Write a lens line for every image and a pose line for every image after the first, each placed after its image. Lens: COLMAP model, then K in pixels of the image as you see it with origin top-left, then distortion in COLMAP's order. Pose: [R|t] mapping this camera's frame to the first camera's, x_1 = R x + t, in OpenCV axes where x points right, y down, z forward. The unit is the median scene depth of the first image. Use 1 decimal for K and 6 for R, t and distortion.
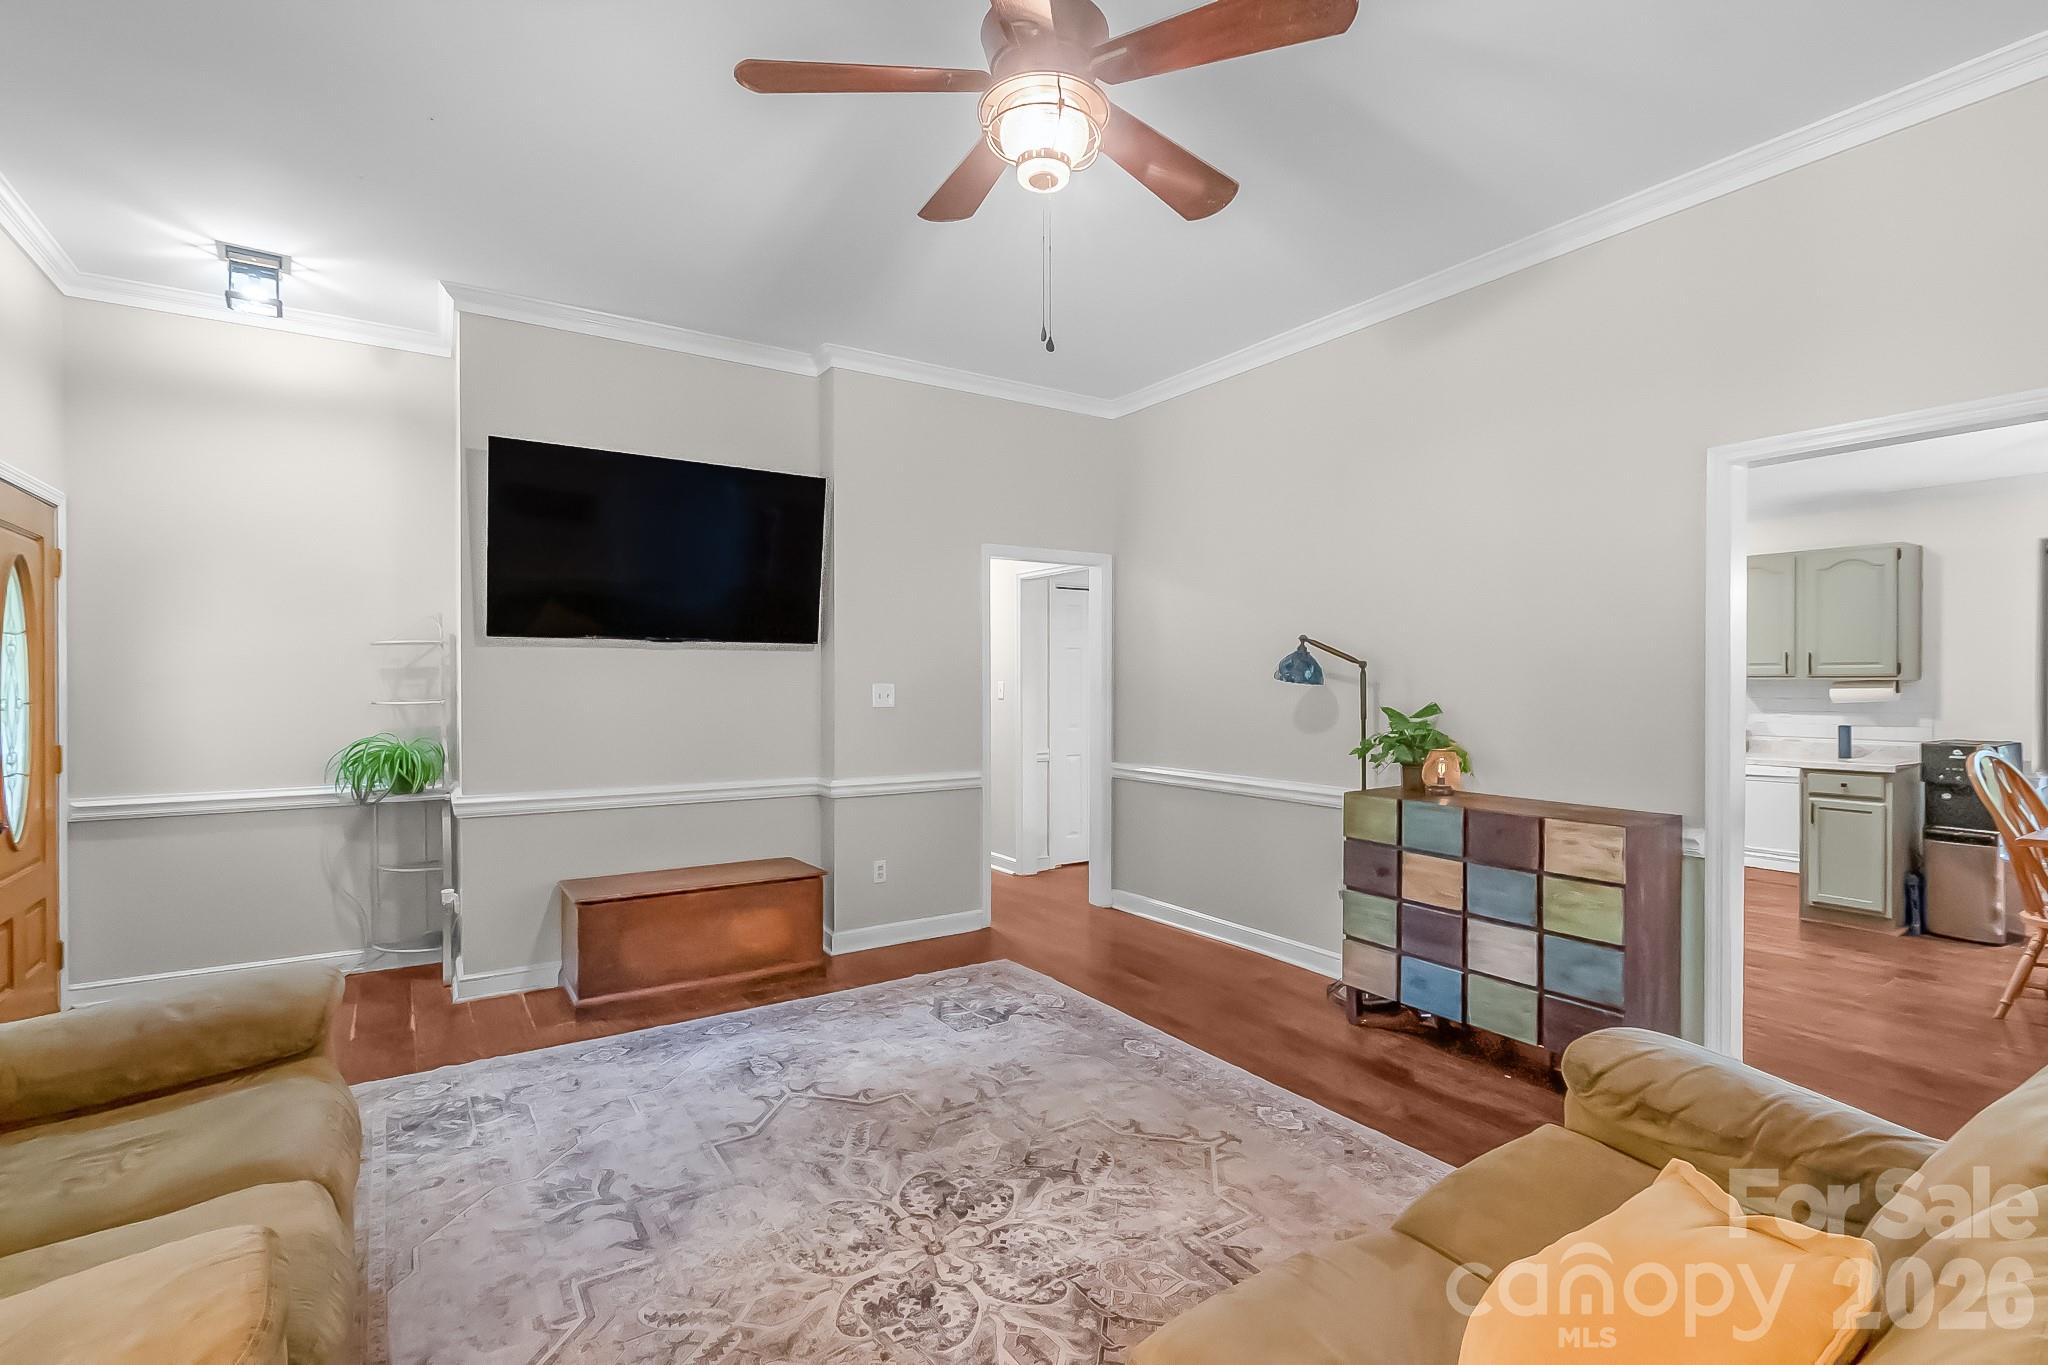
lens RADIAL K [[936.9, 0, 1045.9], [0, 936.9, 686.5], [0, 0, 1]] dist [0.002813, 0.000308]
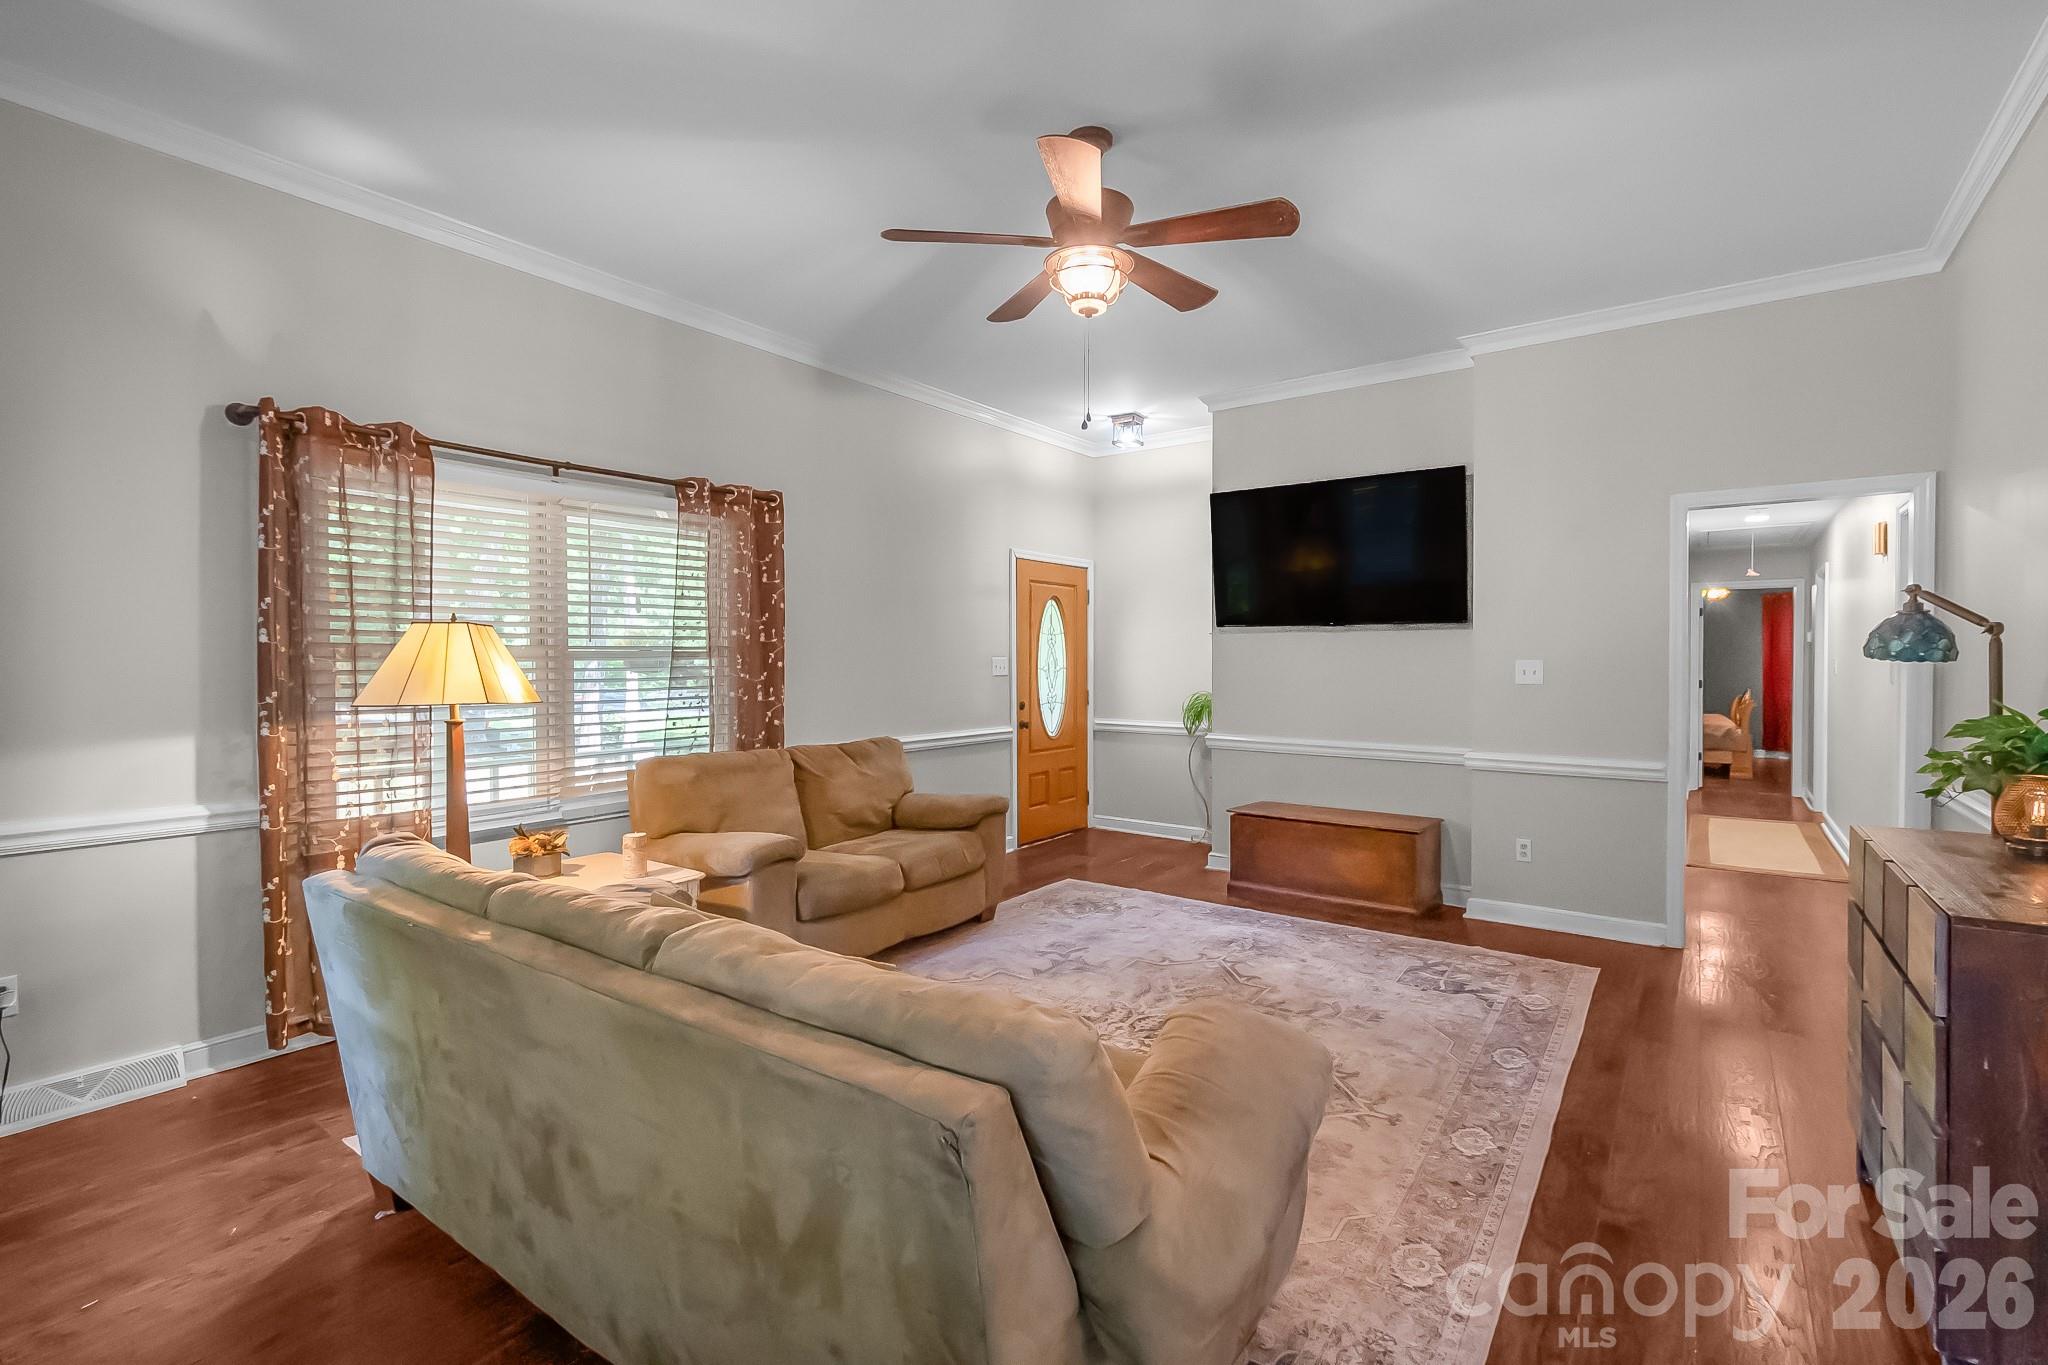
lens RADIAL K [[936.9, 0, 1045.9], [0, 936.9, 686.5], [0, 0, 1]] dist [0.002813, 0.000308]
pose [[0.344762, 0.028060, -0.938271, 0.754745], [-0.005114, 0.999594, 0.028015, -0.000741], [0.938676, -0.004860, 0.344766, 0.244062]]
